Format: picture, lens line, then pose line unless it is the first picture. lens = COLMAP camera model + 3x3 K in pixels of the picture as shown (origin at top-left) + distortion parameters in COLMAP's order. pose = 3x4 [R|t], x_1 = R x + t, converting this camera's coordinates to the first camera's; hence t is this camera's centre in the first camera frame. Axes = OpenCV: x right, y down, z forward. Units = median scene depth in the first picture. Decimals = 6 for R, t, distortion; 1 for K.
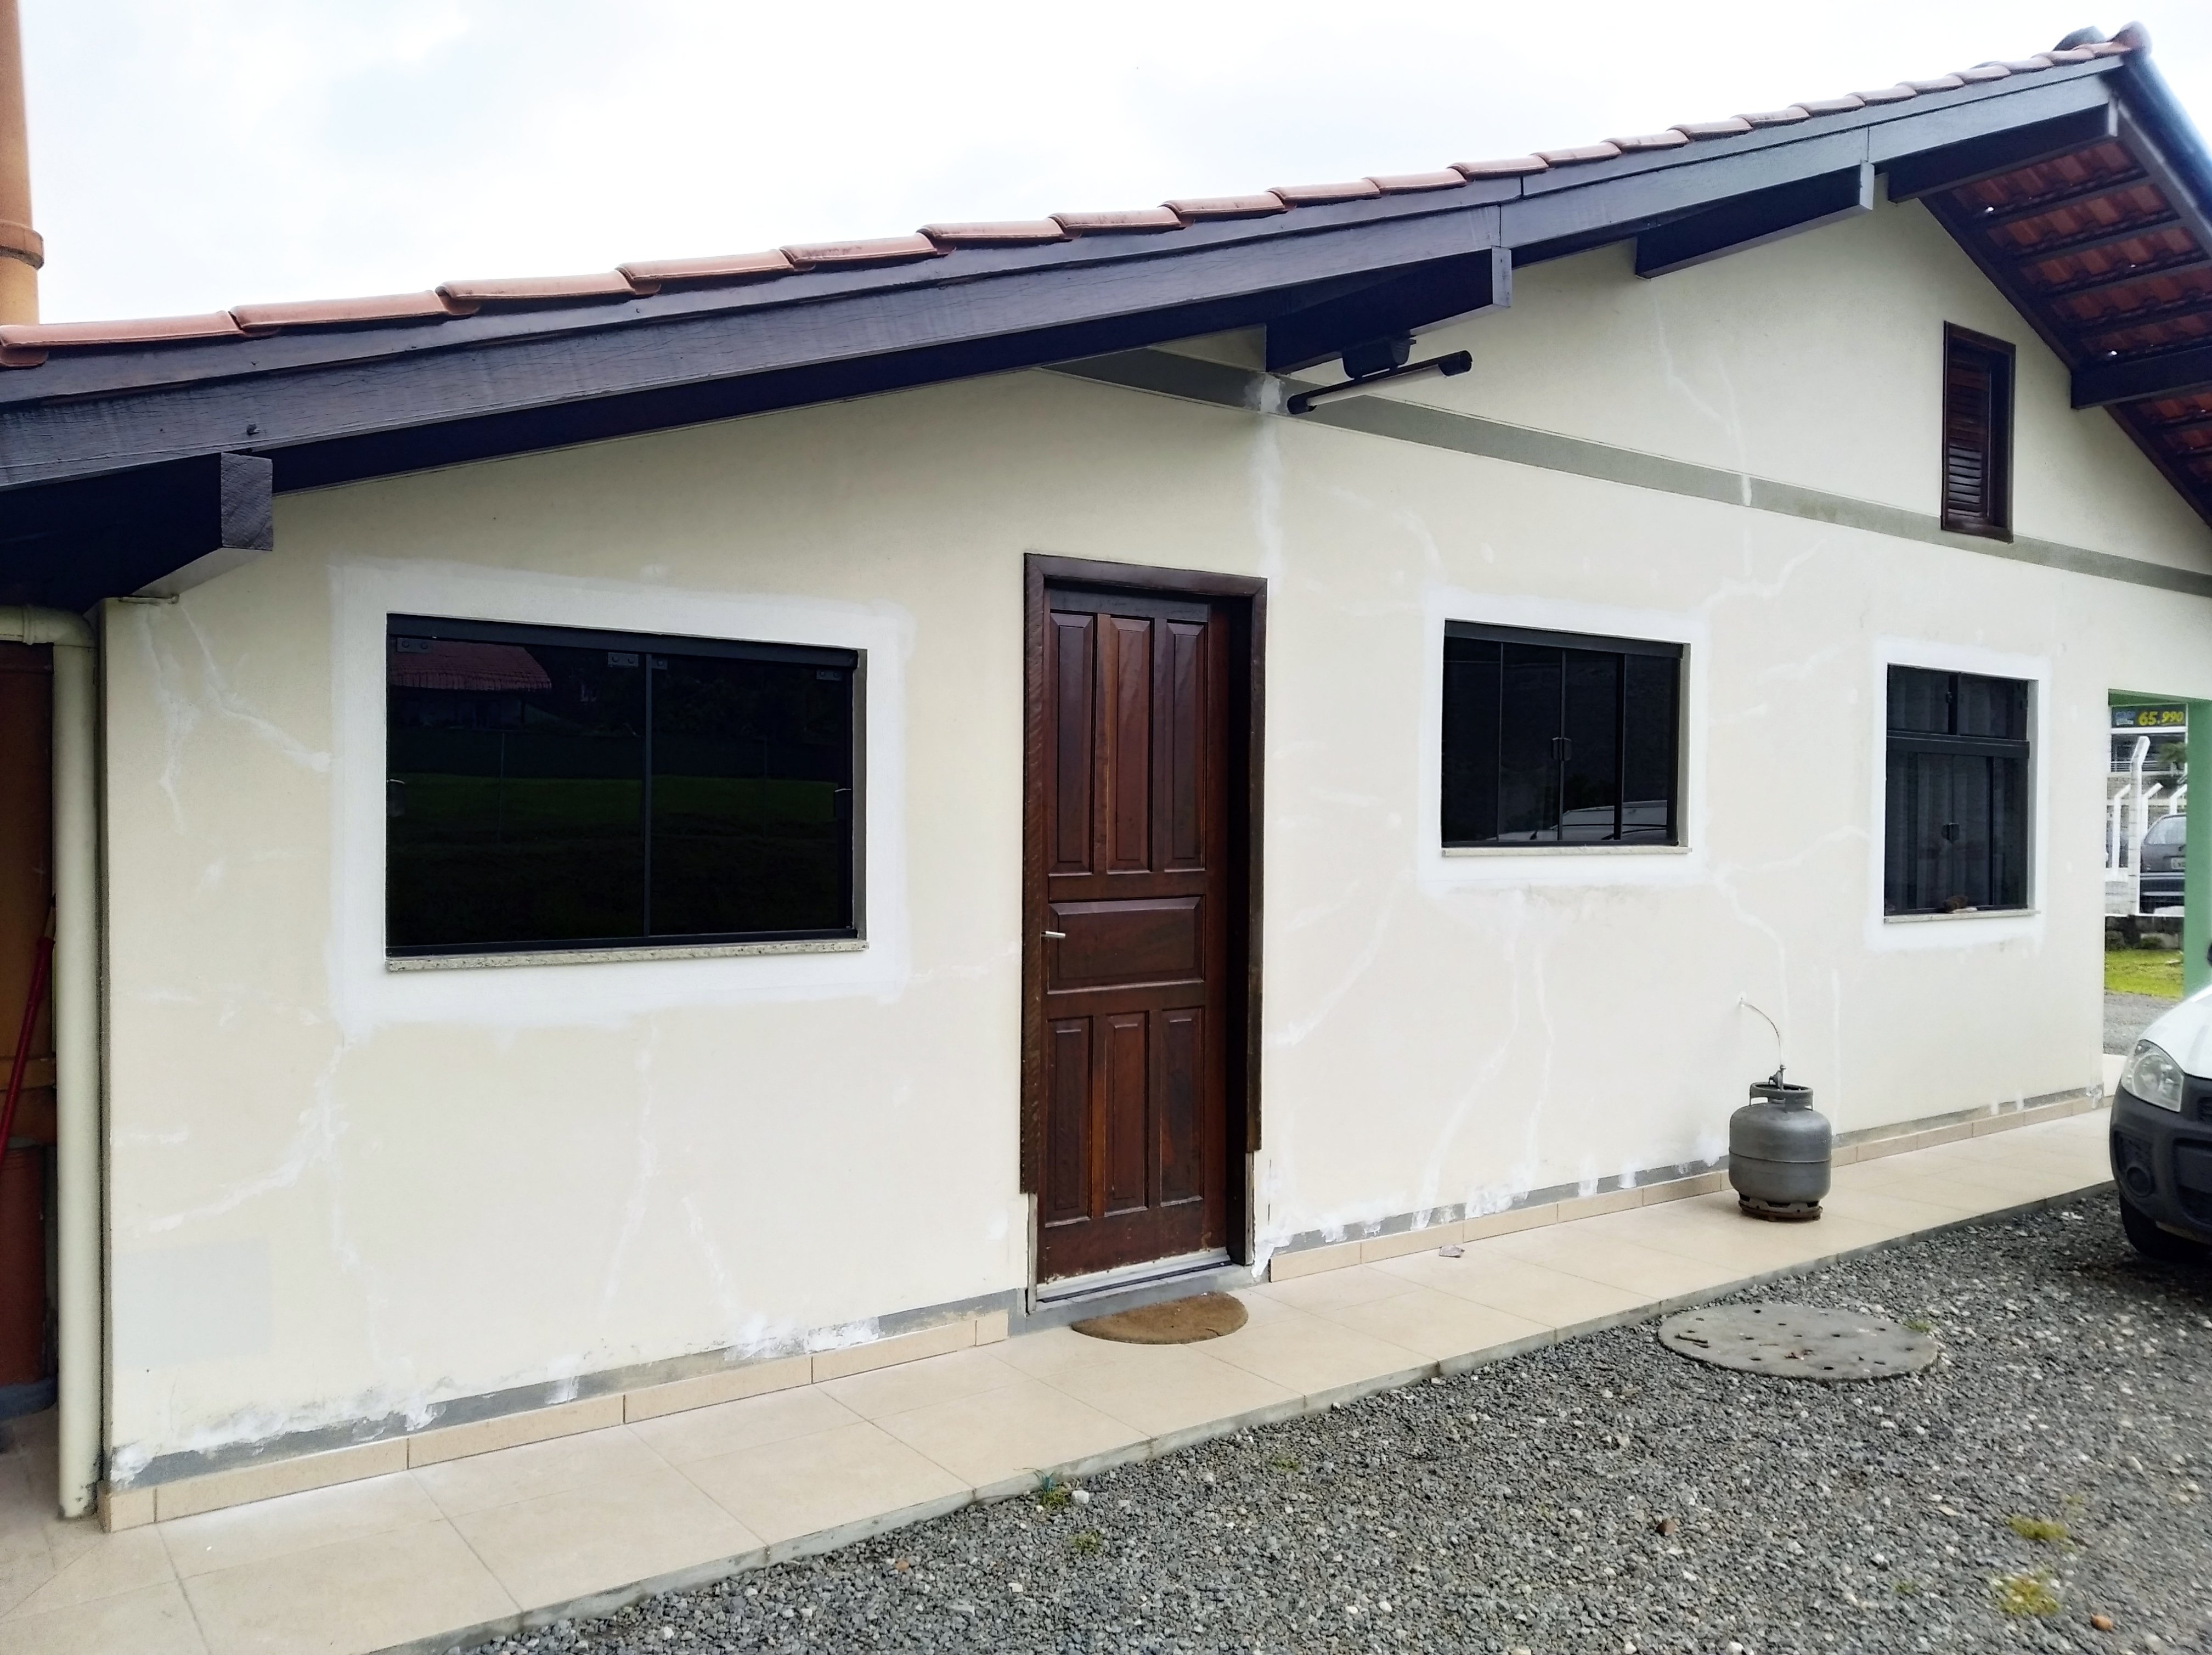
lens RADIAL K [[1734.4, 0, 1106.0], [0, 1734.4, 827.5], [0, 0, 1]] dist [0.000270, 0.003645]
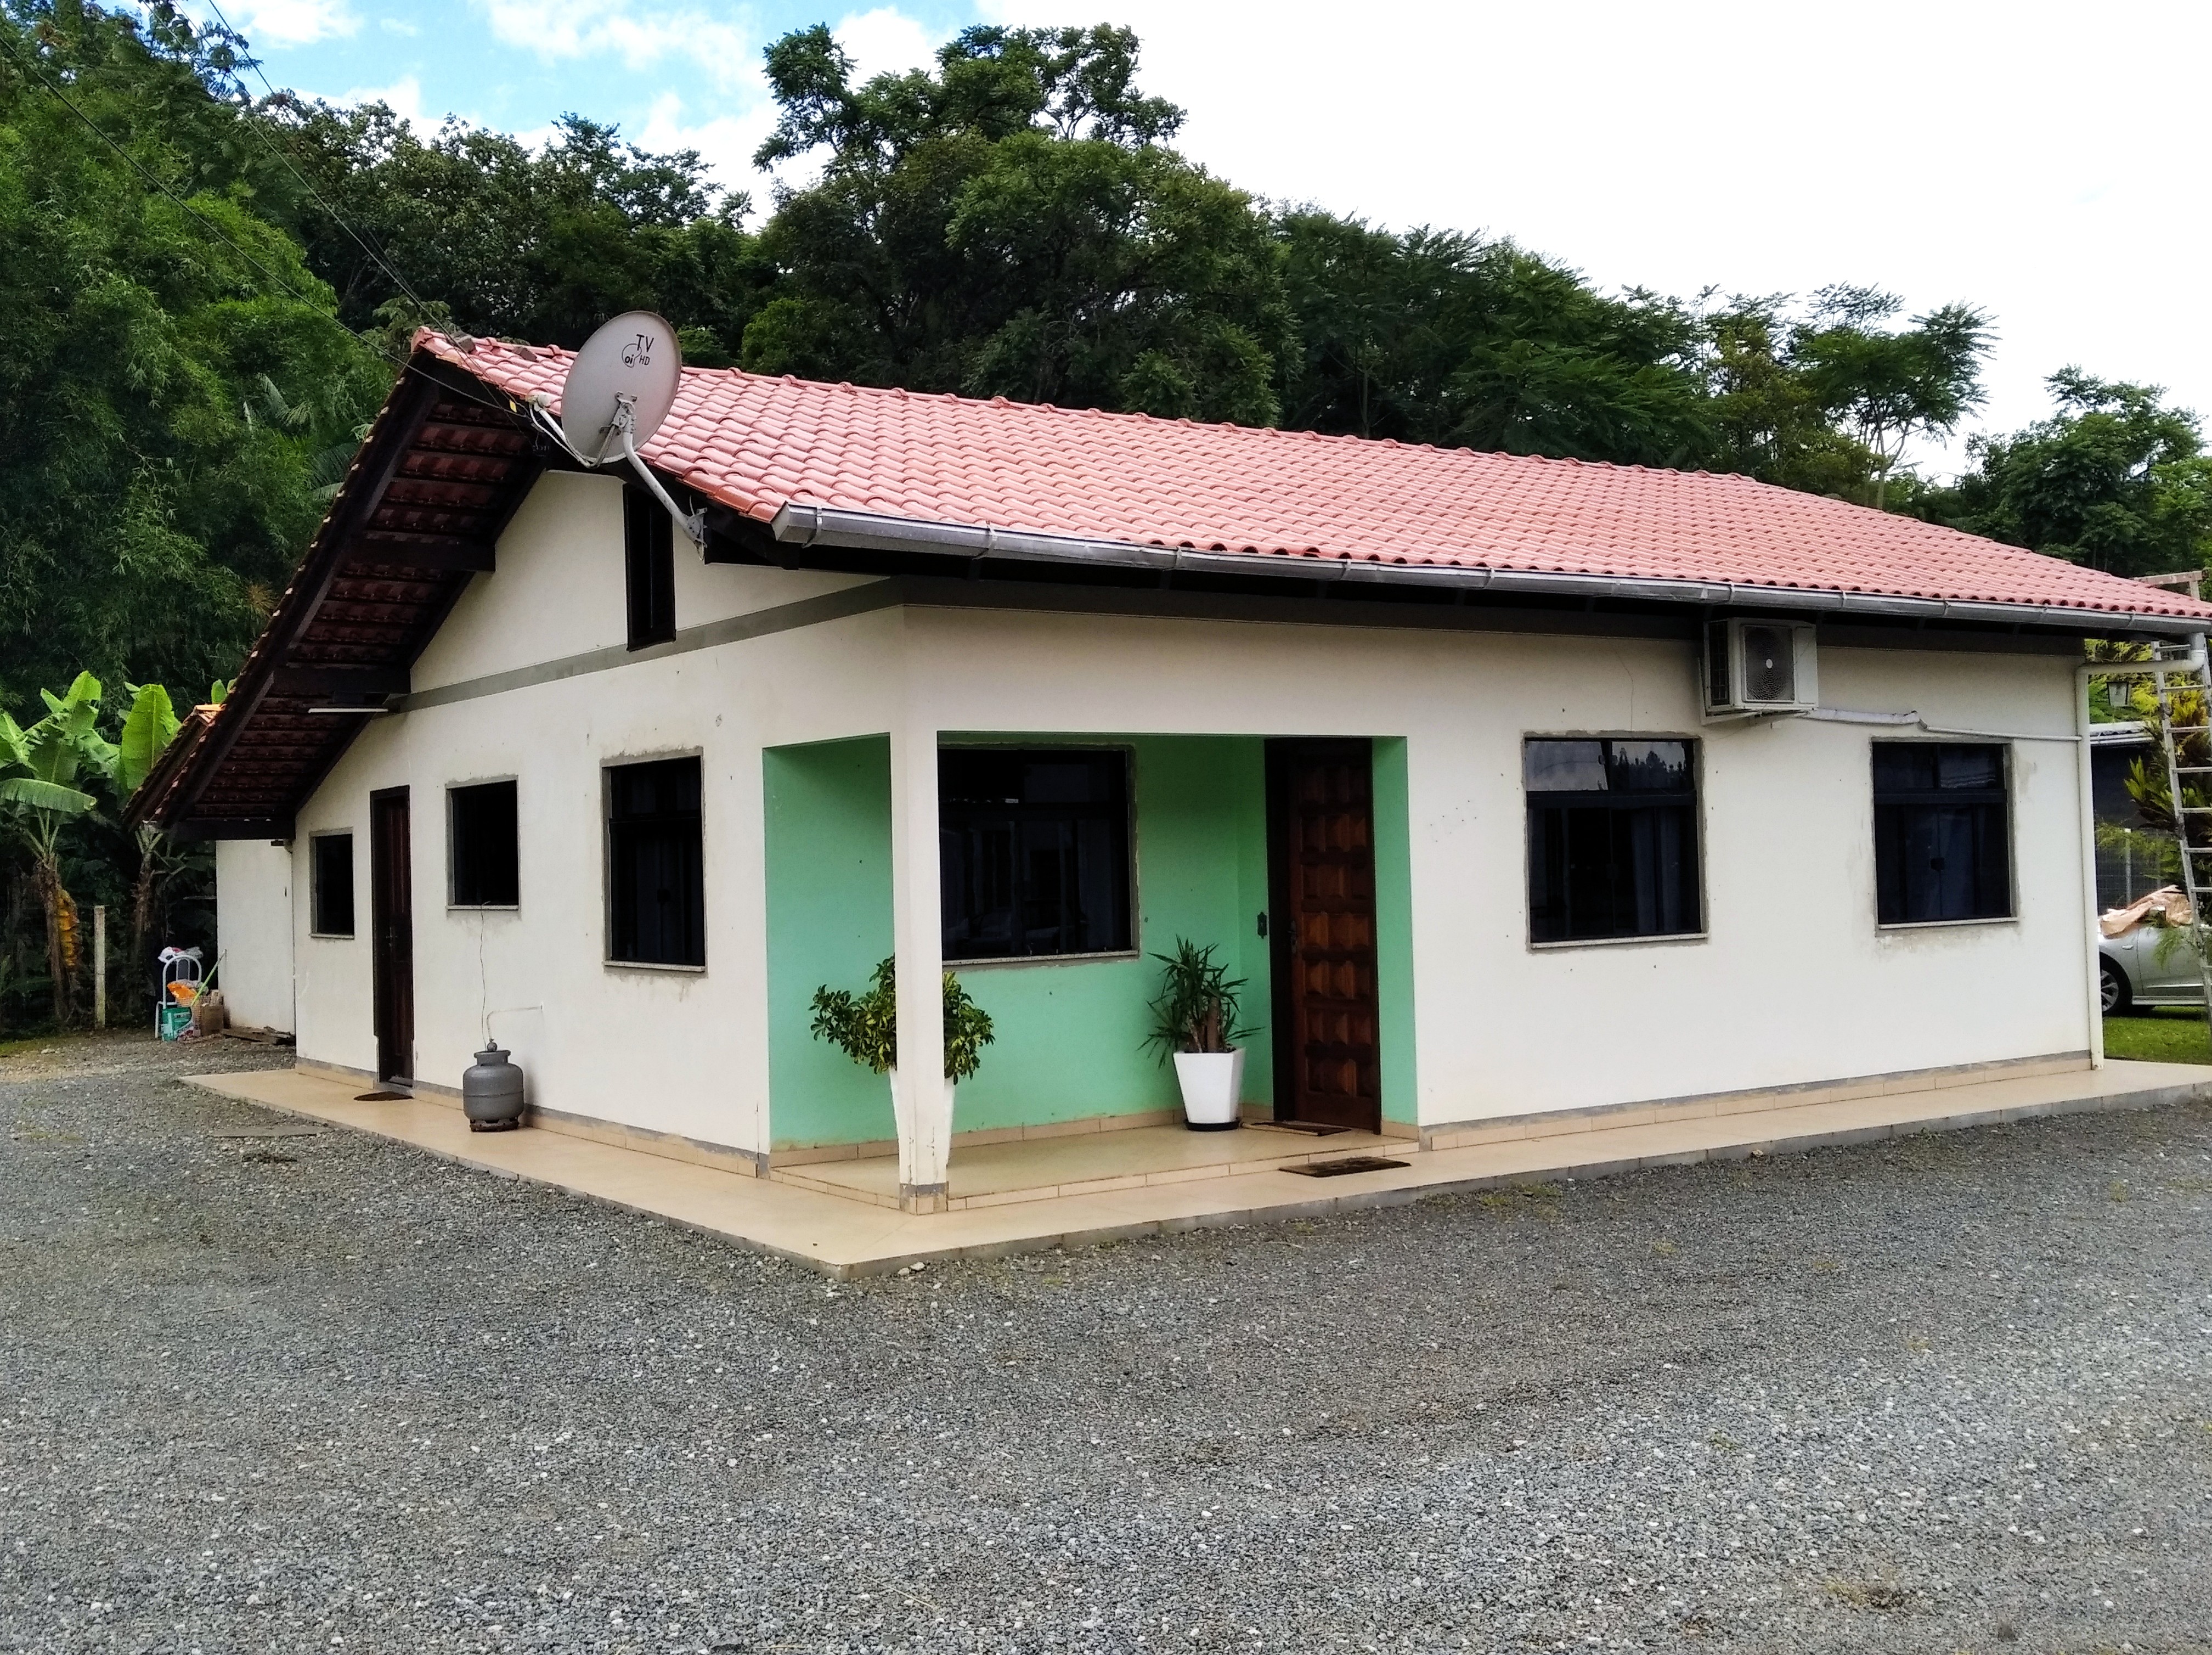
lens RADIAL K [[2155.0, 0, 1106.0], [0, 2155.0, 827.5], [0, 0, 1]] dist [0.200961, 0.005530]
pose [[-0.040971, -0.026844, -0.998800, 2.032262], [0.004886, 0.999622, -0.027067, -0.003047], [0.999148, -0.005989, -0.040824, 1.420082]]
